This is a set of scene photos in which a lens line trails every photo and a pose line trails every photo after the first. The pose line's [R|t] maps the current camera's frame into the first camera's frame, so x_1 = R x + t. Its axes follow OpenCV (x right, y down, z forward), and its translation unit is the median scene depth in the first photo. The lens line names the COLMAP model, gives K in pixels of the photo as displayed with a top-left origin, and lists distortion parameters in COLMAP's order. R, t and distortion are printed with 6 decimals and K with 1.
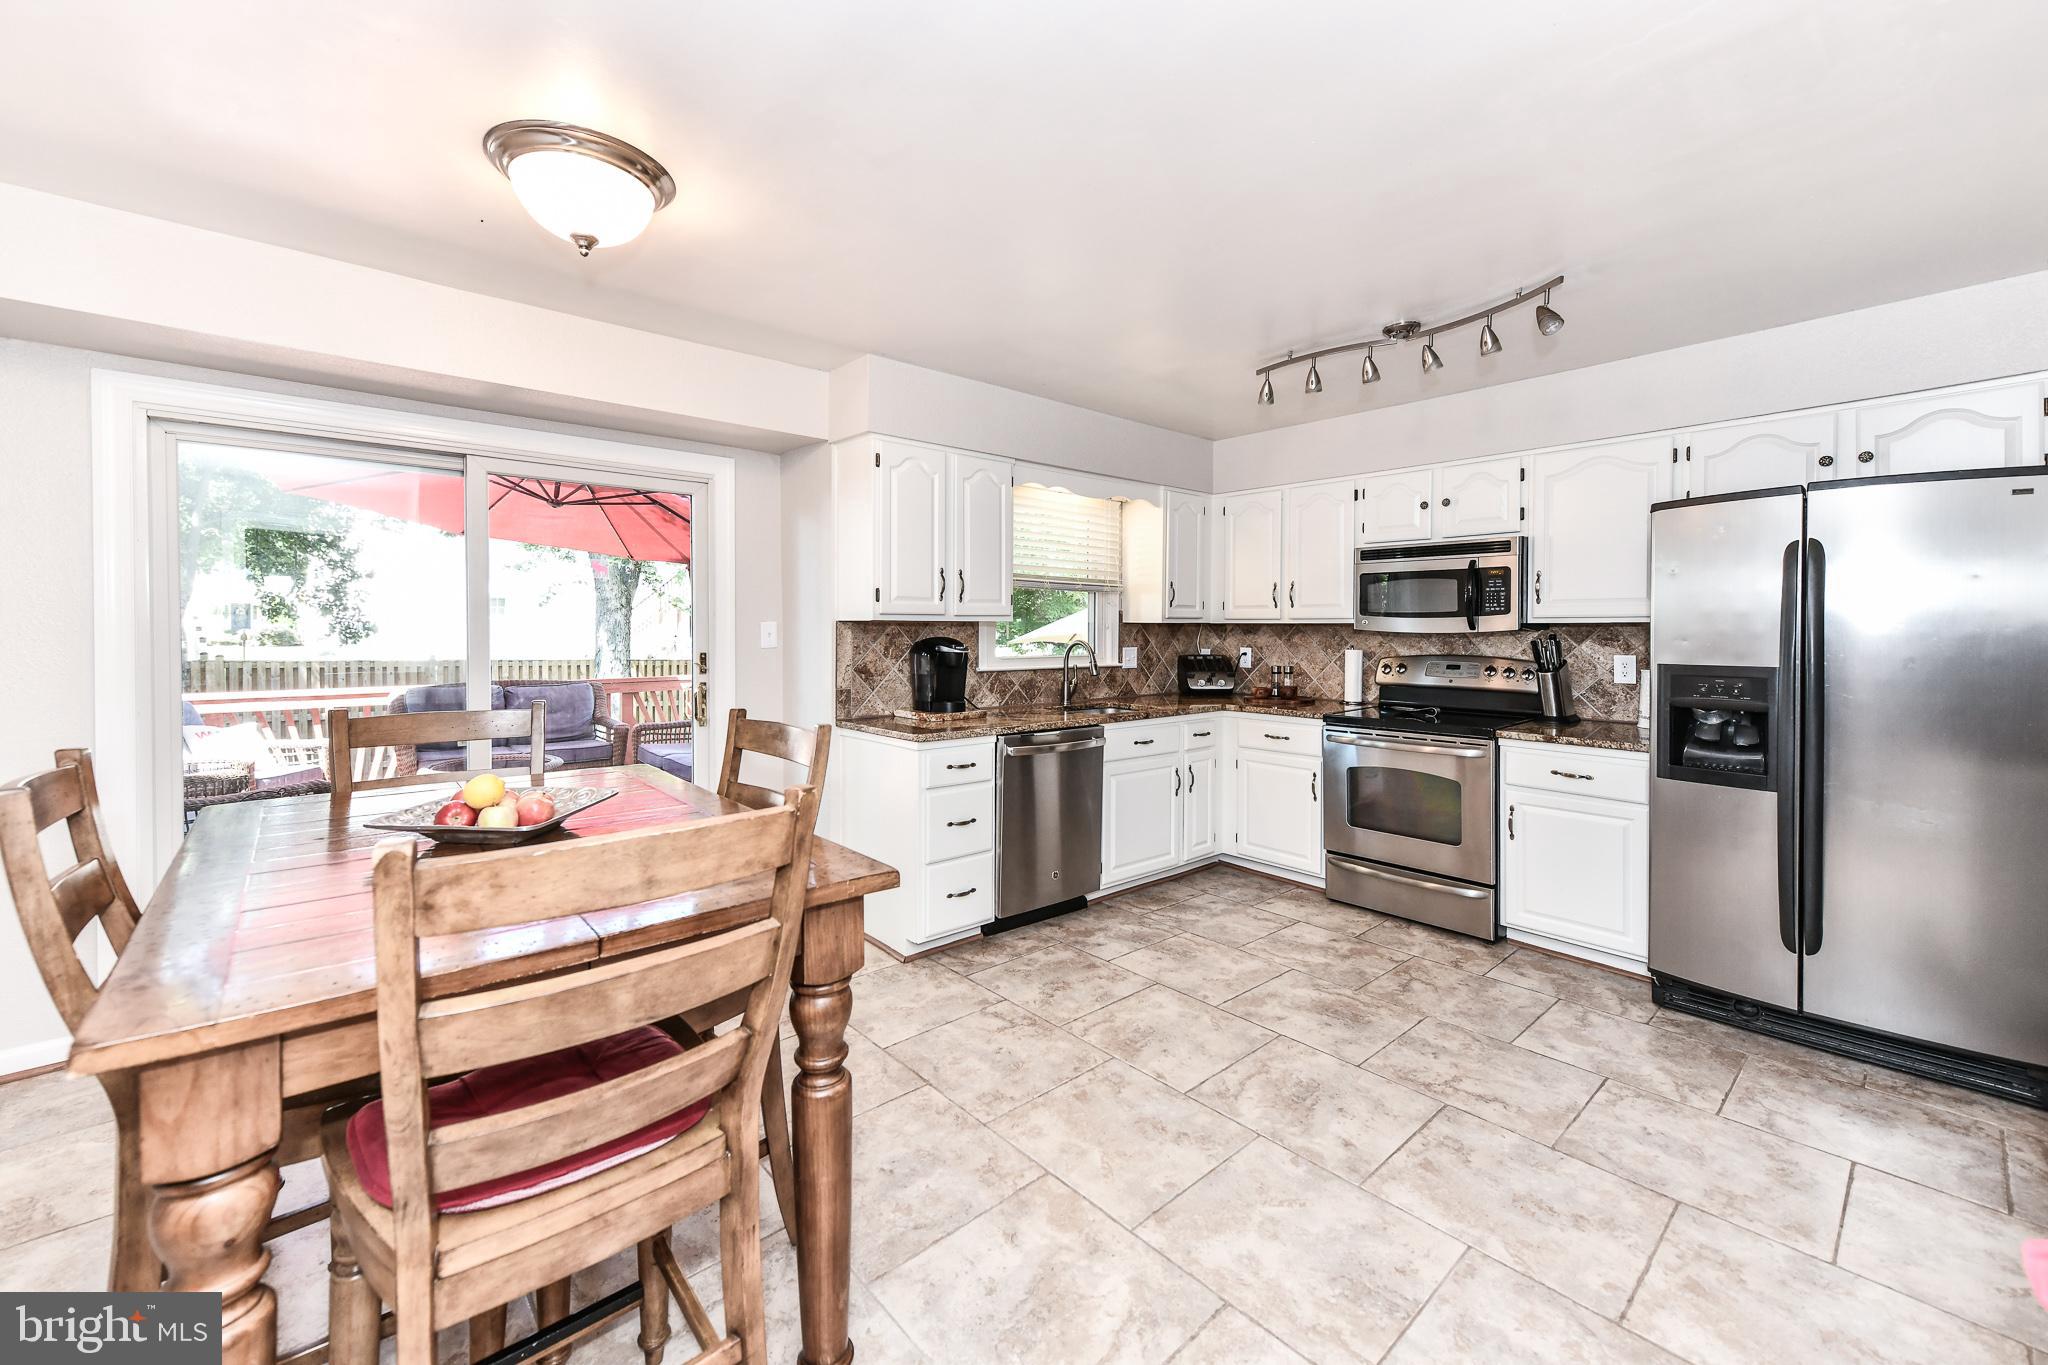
lens RADIAL K [[838.3, 0, 1029.8], [0, 838.3, 633.2], [0, 0, 1]] dist [0.009230, -0.000864]
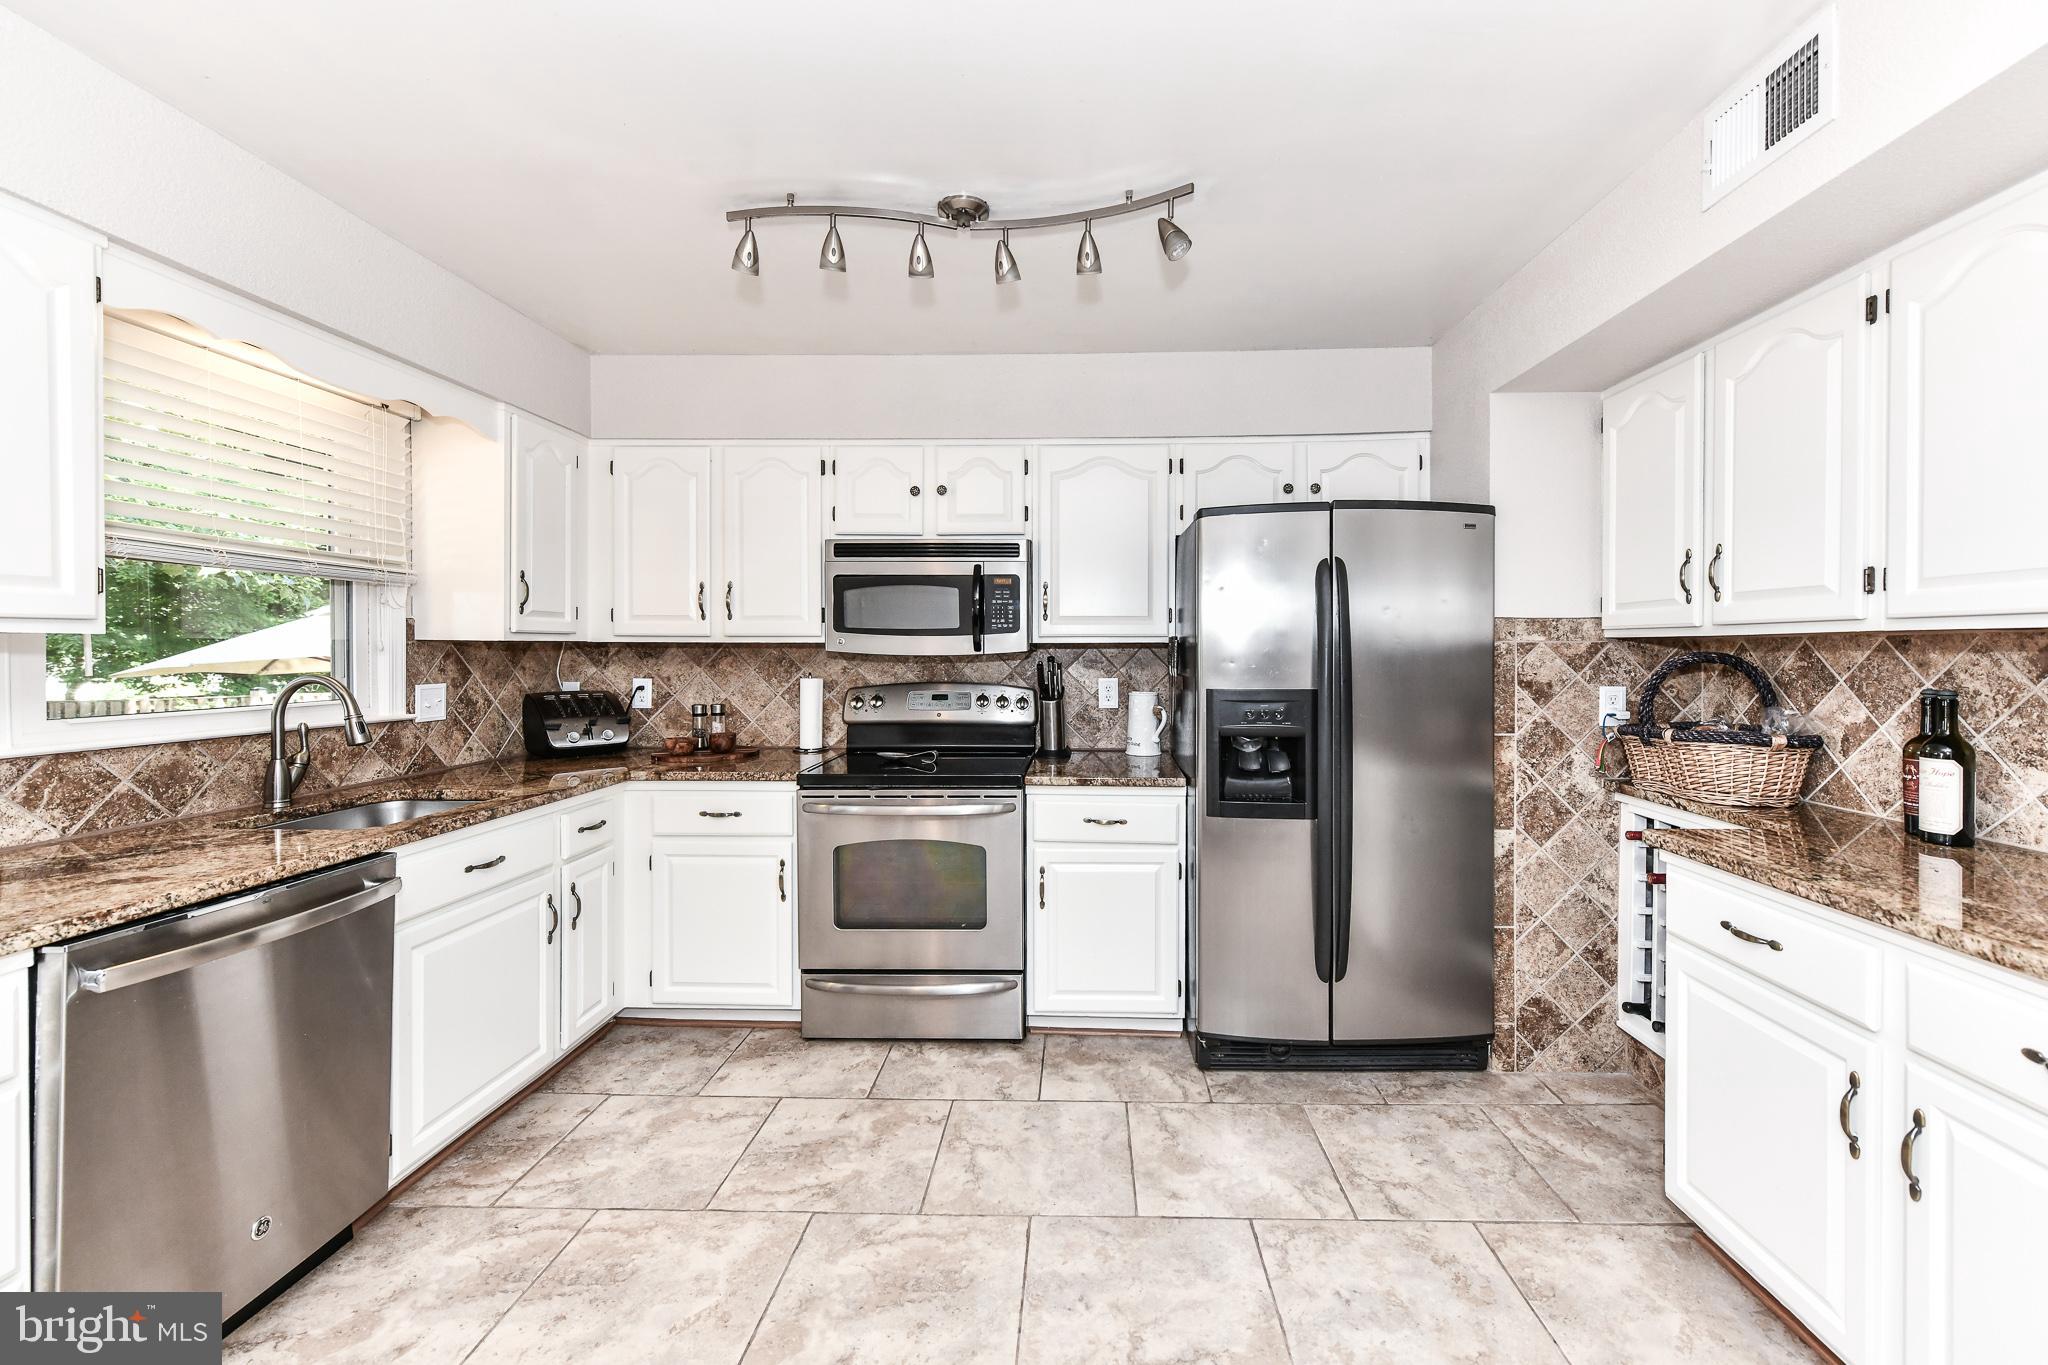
lens RADIAL K [[838.3, 0, 1069.0], [0, 838.3, 656.9], [0, 0, 1]] dist [0.009230, -0.000864]
pose [[0.684894, -0.009262, 0.728584, 0.000579], [0.006410, 0.999957, 0.006687, -0.003409], [-0.728615, 0.000091, 0.684924, 0.396232]]
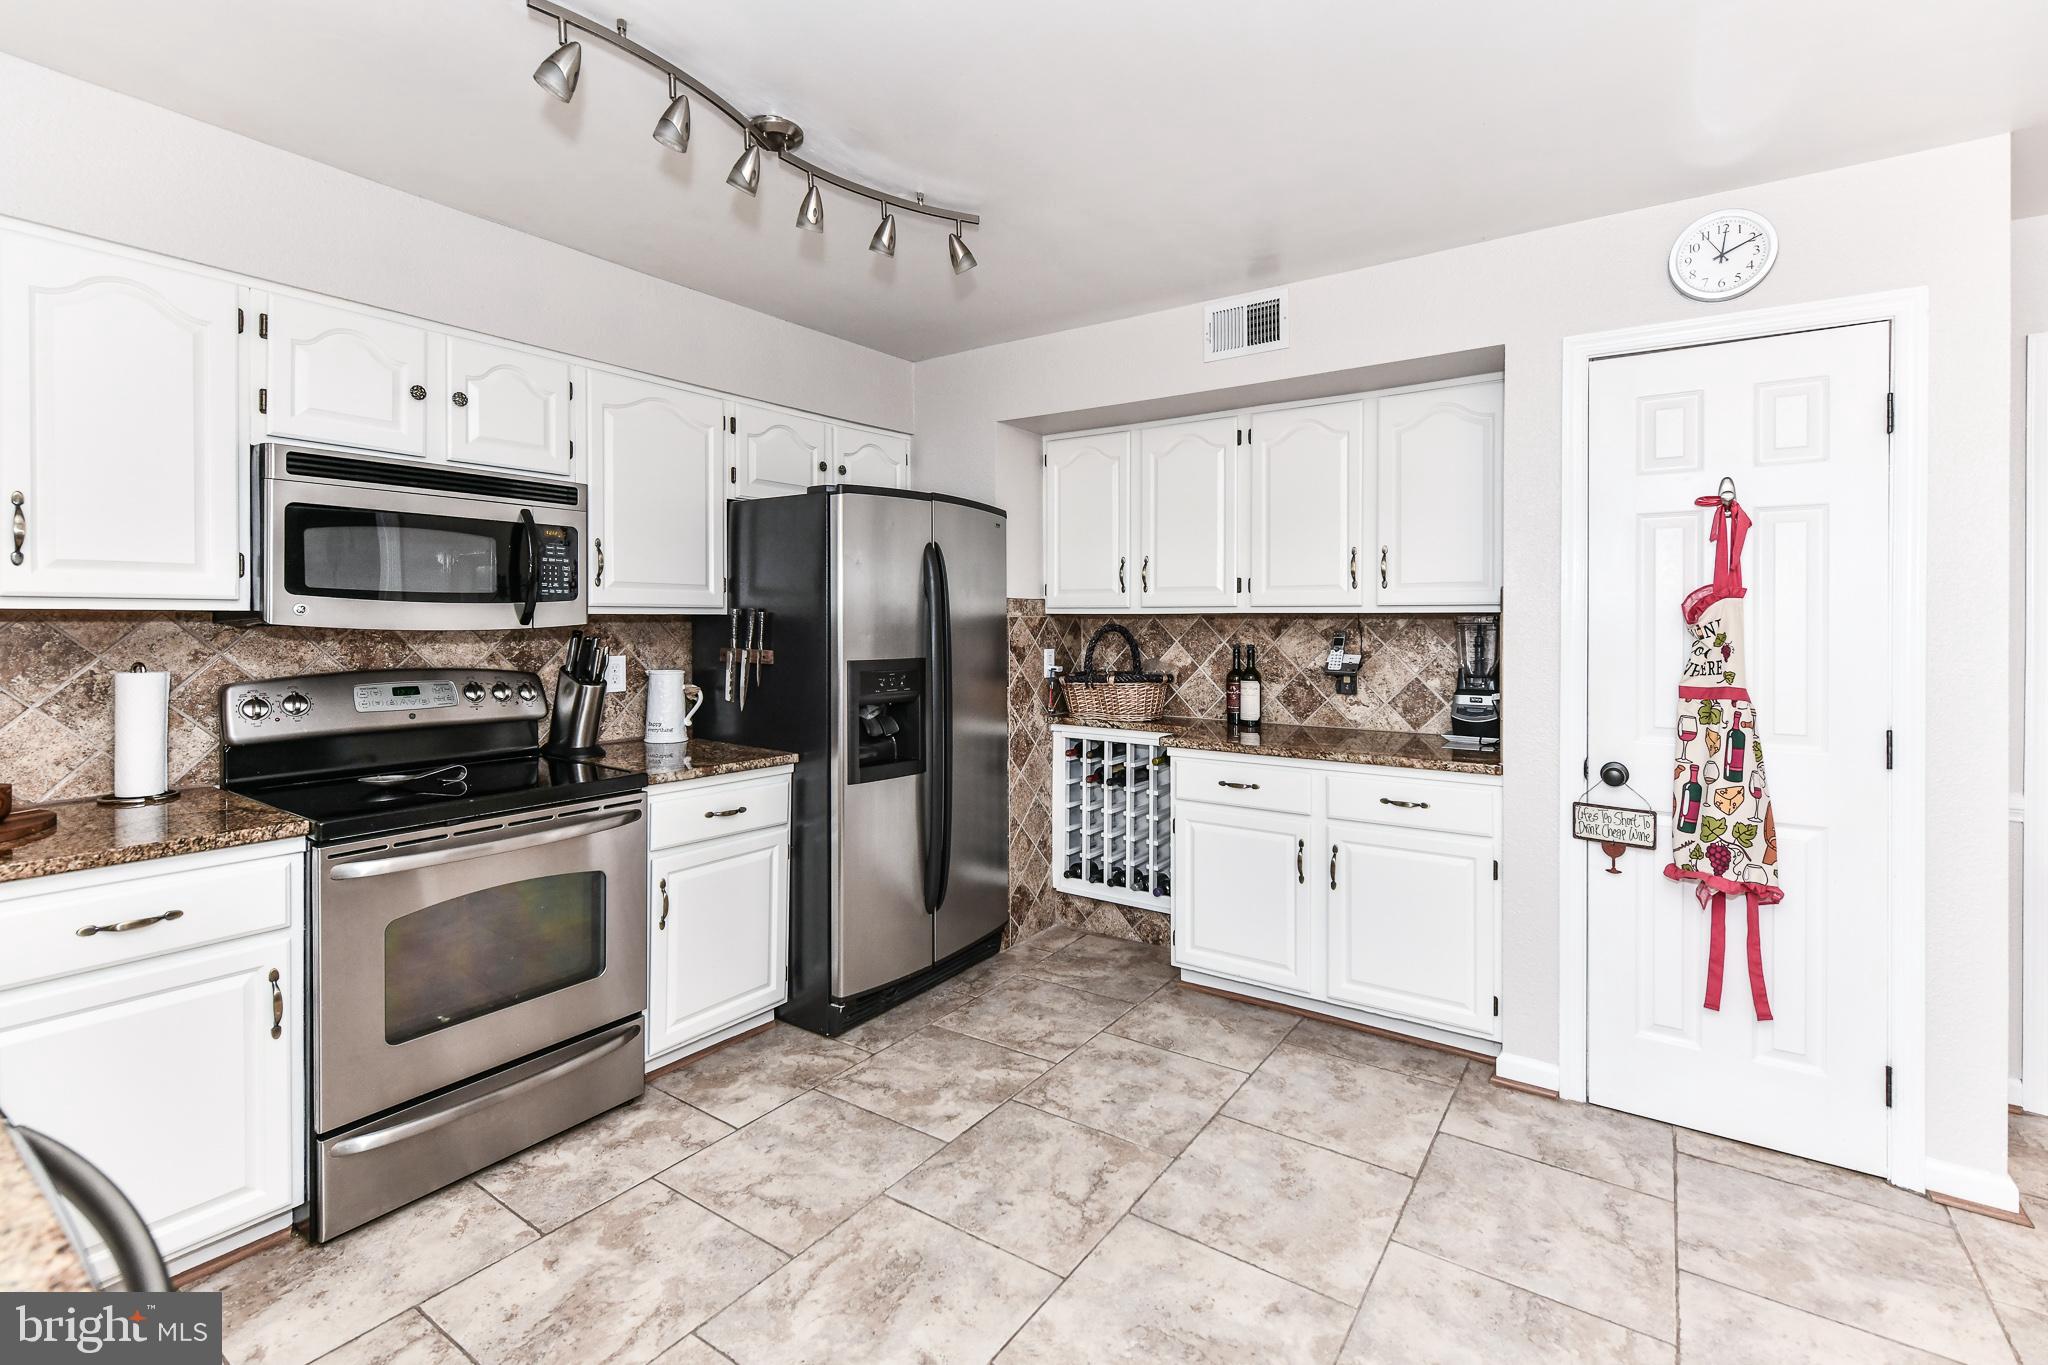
lens RADIAL K [[918.6, 0, 1050.3], [0, 918.6, 622.4], [0, 0, 1]] dist [0.003693, -0.000686]
pose [[-0.244827, -0.006003, 0.969548, -0.216701], [0.002190, 0.999975, 0.006745, -0.009241], [-0.969564, 0.003774, -0.244807, 0.817393]]
